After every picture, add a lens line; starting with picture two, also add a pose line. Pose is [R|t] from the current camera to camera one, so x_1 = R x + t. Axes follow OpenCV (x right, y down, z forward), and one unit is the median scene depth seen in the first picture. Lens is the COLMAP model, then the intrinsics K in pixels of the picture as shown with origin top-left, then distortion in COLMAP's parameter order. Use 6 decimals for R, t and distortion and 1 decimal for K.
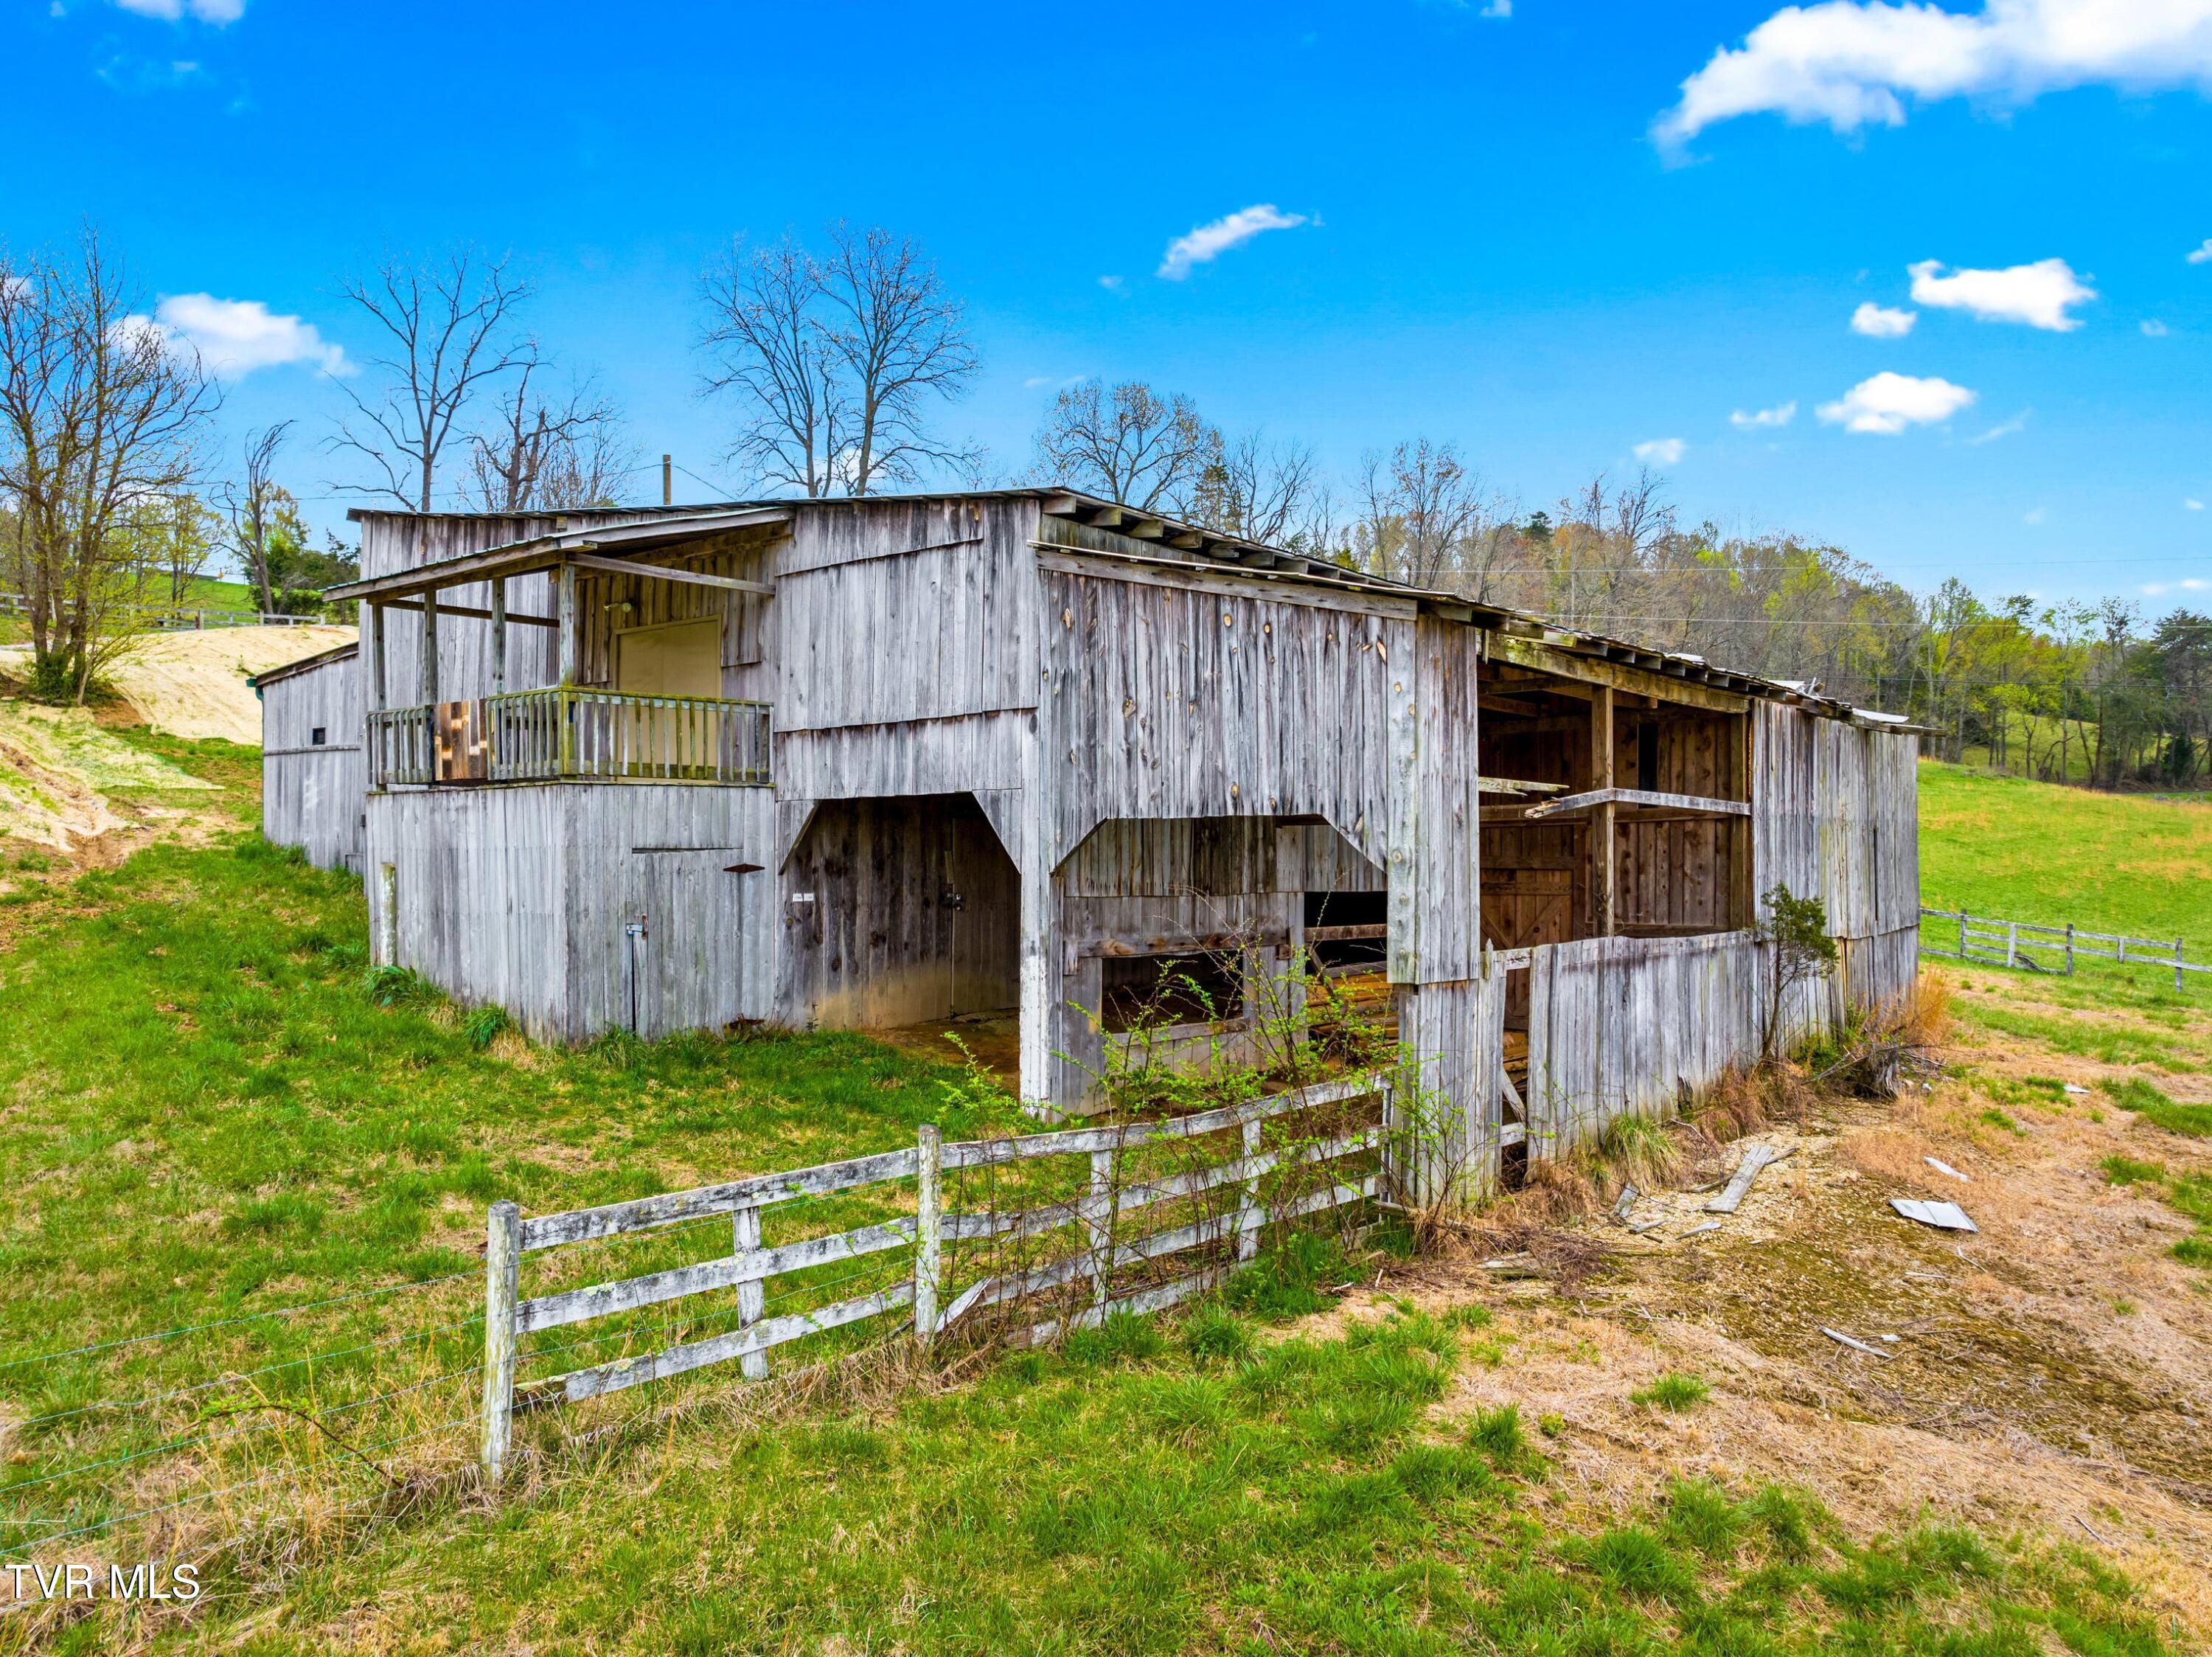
lens RADIAL K [[1548.4, 0, 1108.4], [0, 1548.4, 836.7], [0, 0, 1]] dist [-0.037395, 0.003443]
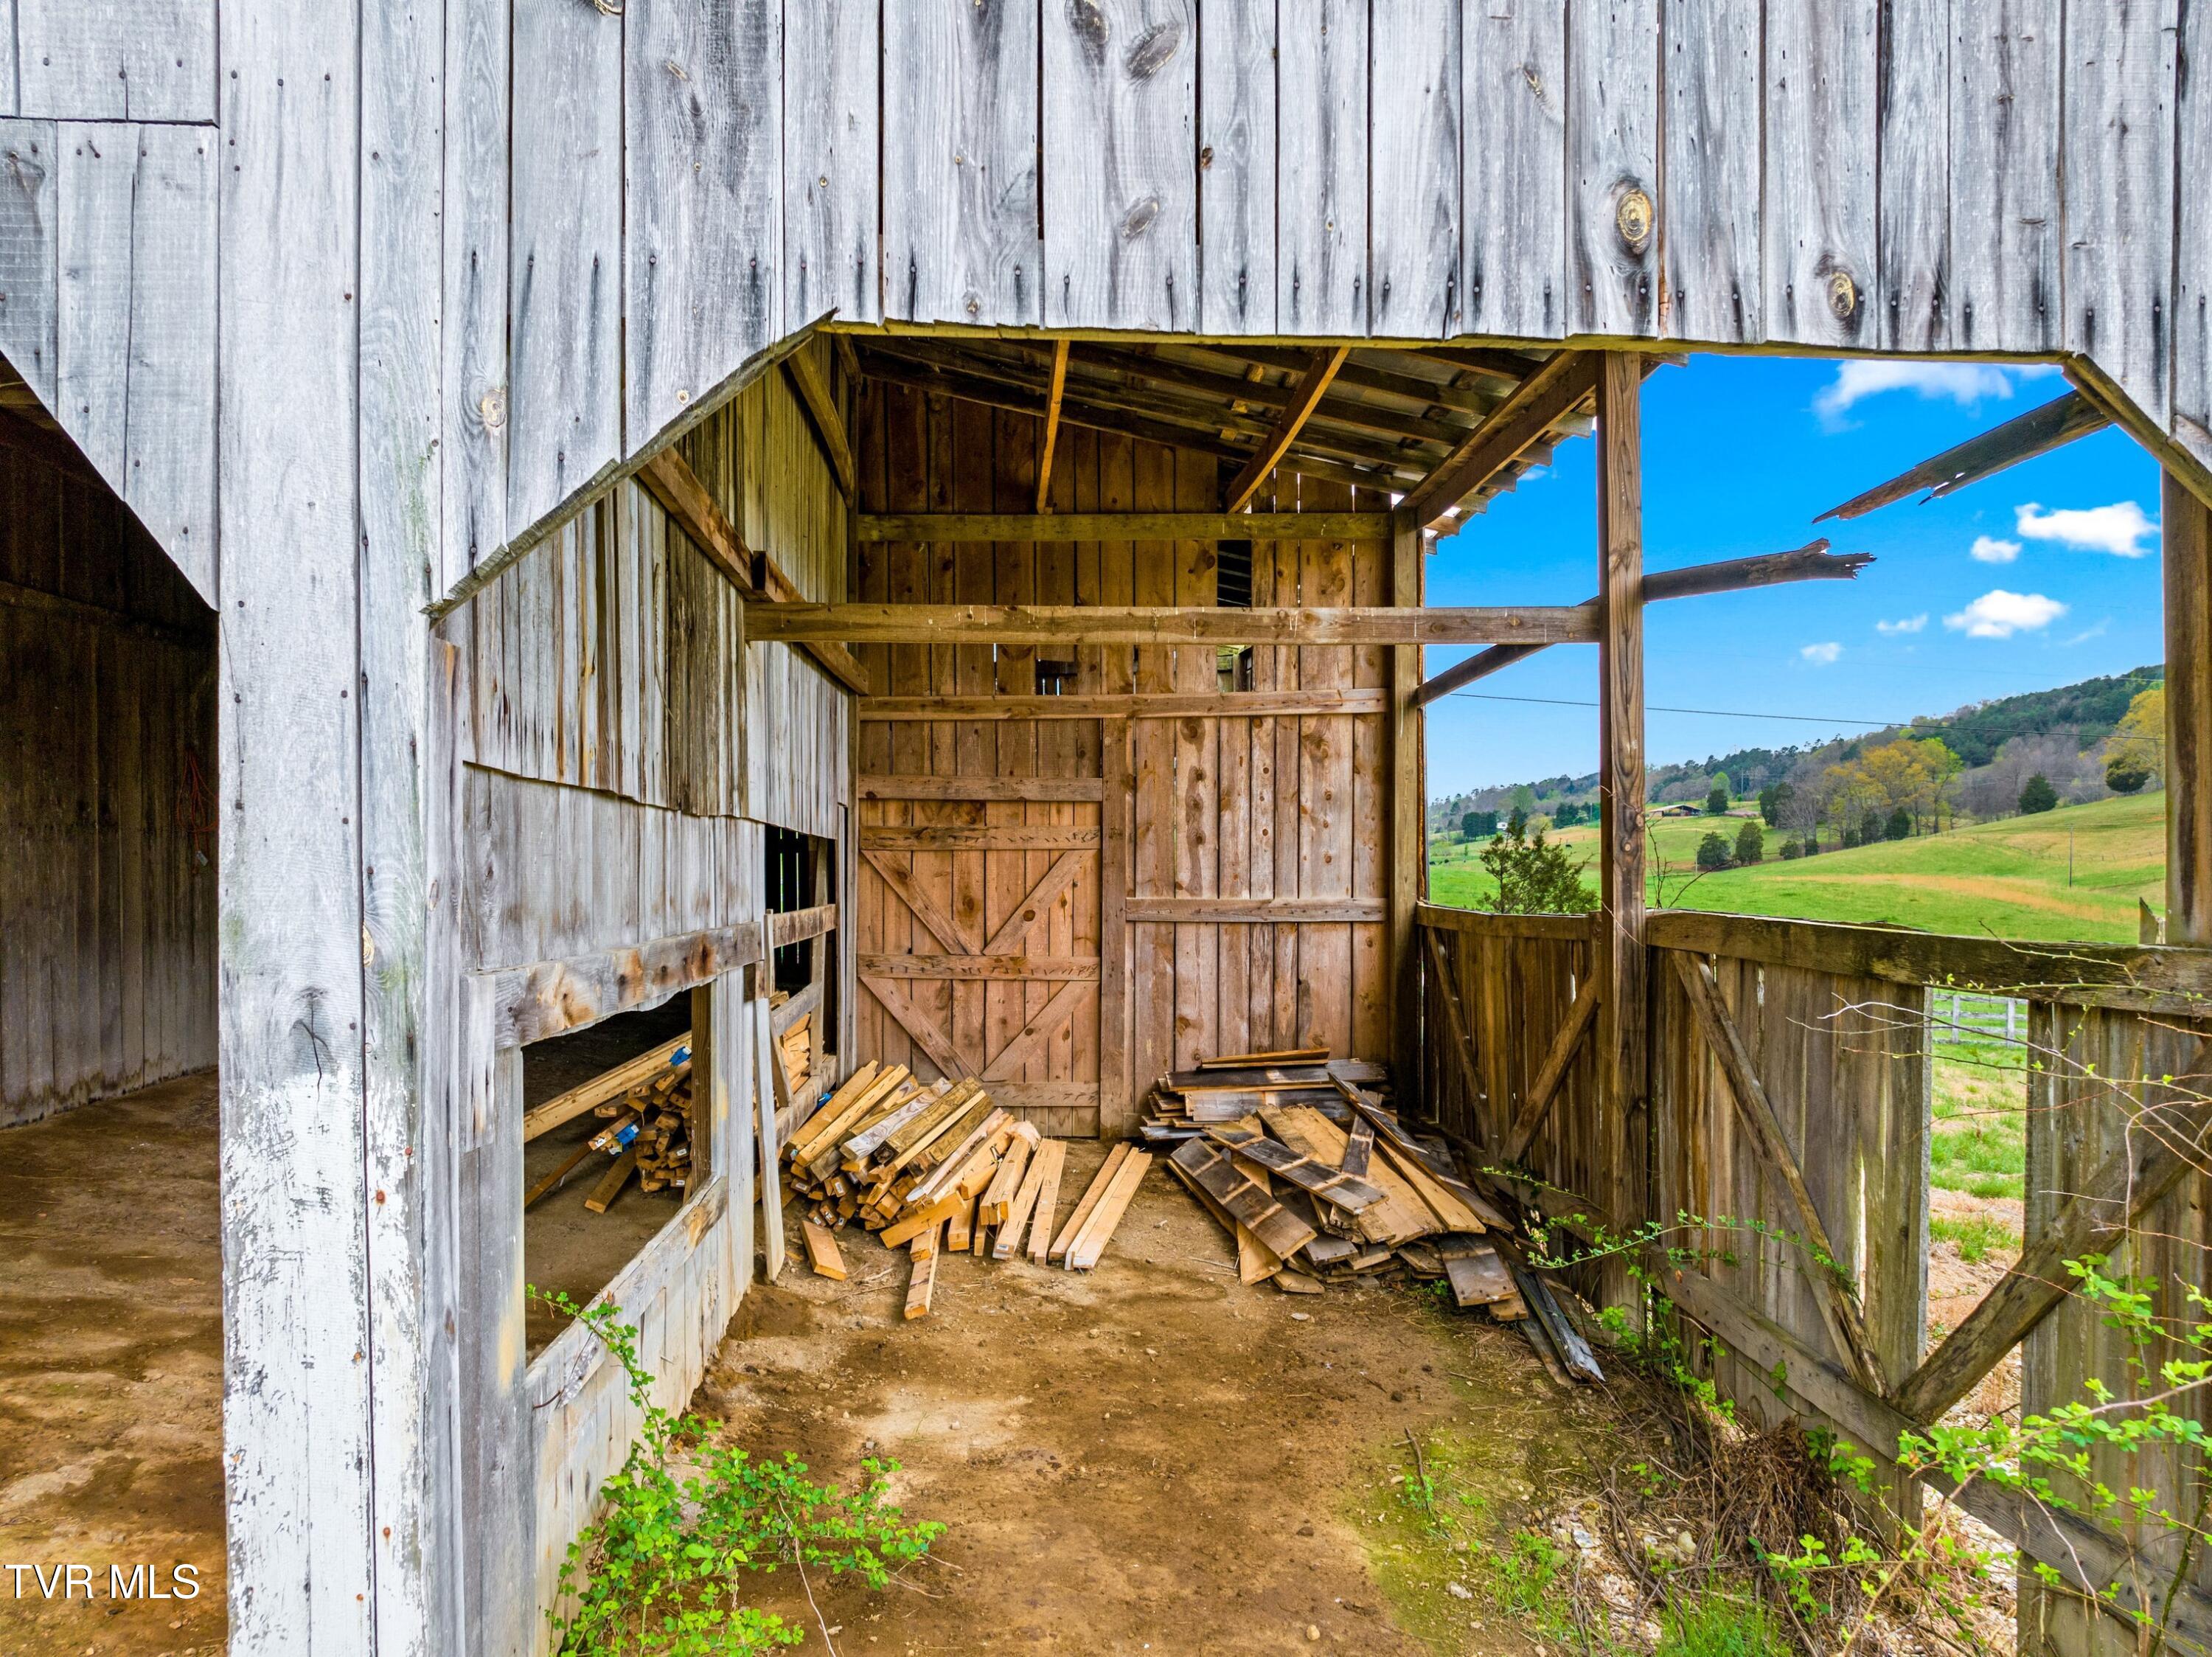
lens RADIAL K [[1548.4, 0, 1100.1], [0, 1548.4, 850.5], [0, 0, 1]] dist [-0.037395, 0.003443]
pose [[0.716092, 0.004871, 0.697989, -0.104979], [-0.006581, 0.999978, -0.000227, 0.051577], [-0.697975, -0.004431, 0.716109, 0.818237]]
